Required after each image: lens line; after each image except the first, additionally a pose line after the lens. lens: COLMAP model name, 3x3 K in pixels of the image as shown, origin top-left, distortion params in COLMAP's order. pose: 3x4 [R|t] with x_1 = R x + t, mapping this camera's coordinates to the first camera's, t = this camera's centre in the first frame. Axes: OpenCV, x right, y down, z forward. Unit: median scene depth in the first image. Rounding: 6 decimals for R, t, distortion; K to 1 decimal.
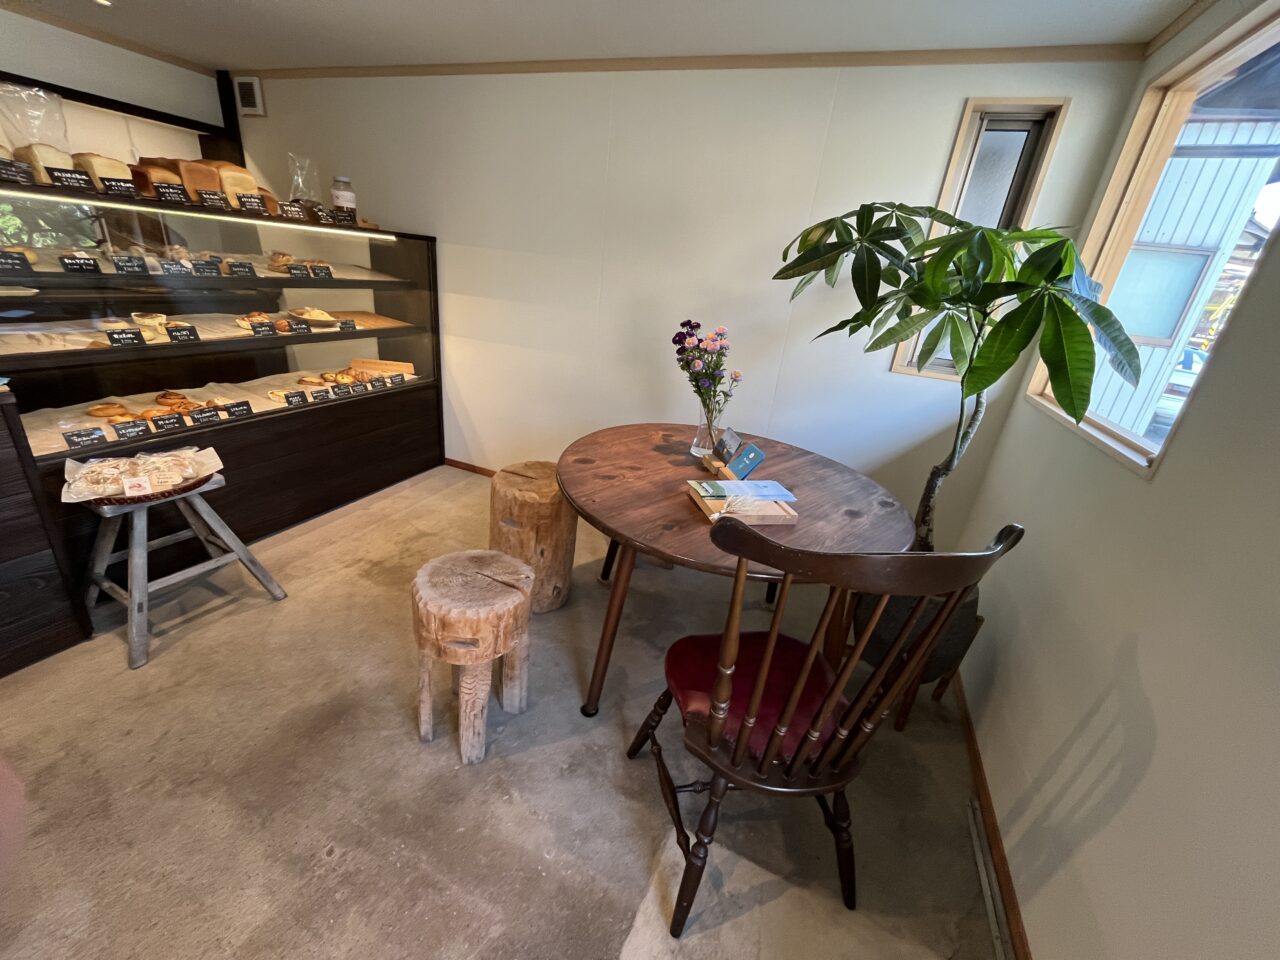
lens RADIAL K [[519.3, 0, 636.8], [0, 519.3, 479.0], [0, 0, 1]] dist [-0.002316, 0.000160]
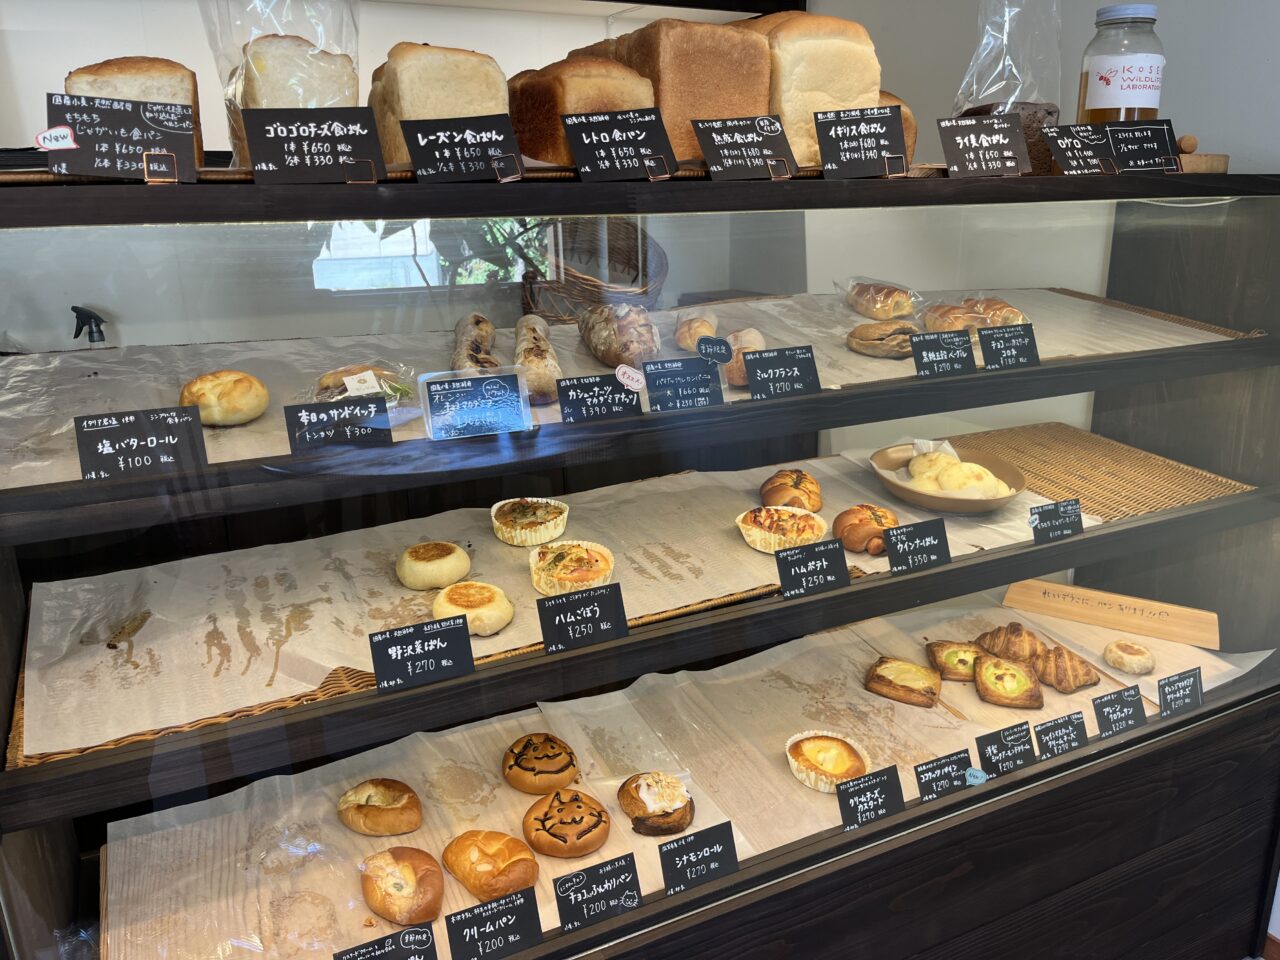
lens RADIAL K [[977.0, 0, 645.7], [0, 977.0, 471.8], [0, 0, 1]] dist [0.030994, -0.035560]
pose [[0.757332, 0.068589, -0.649419, -0.542959], [-0.157526, 0.984290, -0.079745, -0.344689], [0.633746, 0.162694, 0.756238, 0.647262]]
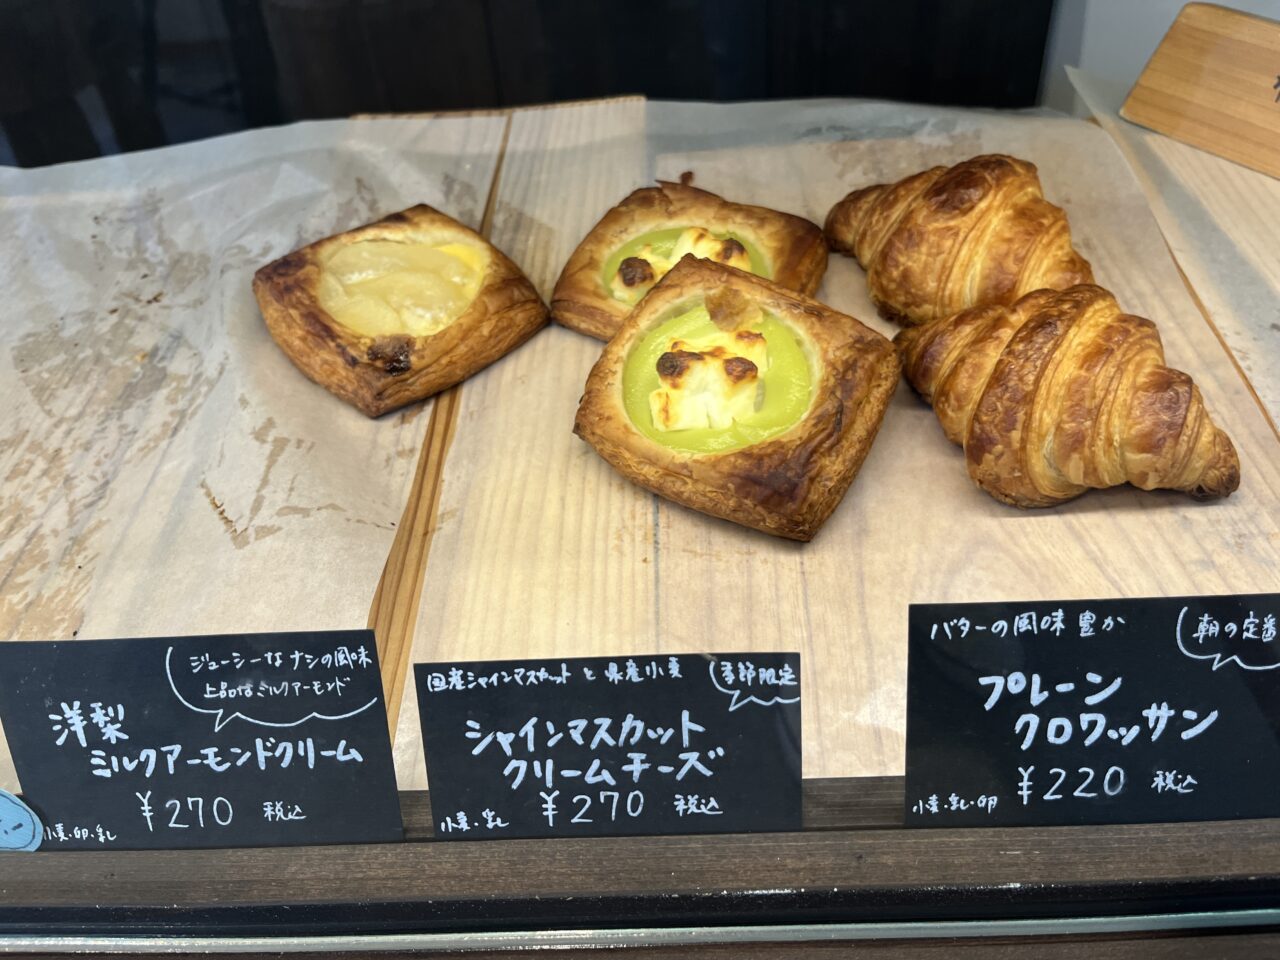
lens RADIAL K [[977.0, 0, 646.7], [0, 977.0, 481.9], [0, 0, 1]] dist [0.030994, -0.035560]
pose [[0.385466, 0.496488, -0.777763, -0.693589], [-0.254068, 0.867427, 0.427808, -0.344089], [0.887055, 0.032699, 0.460505, 1.410117]]
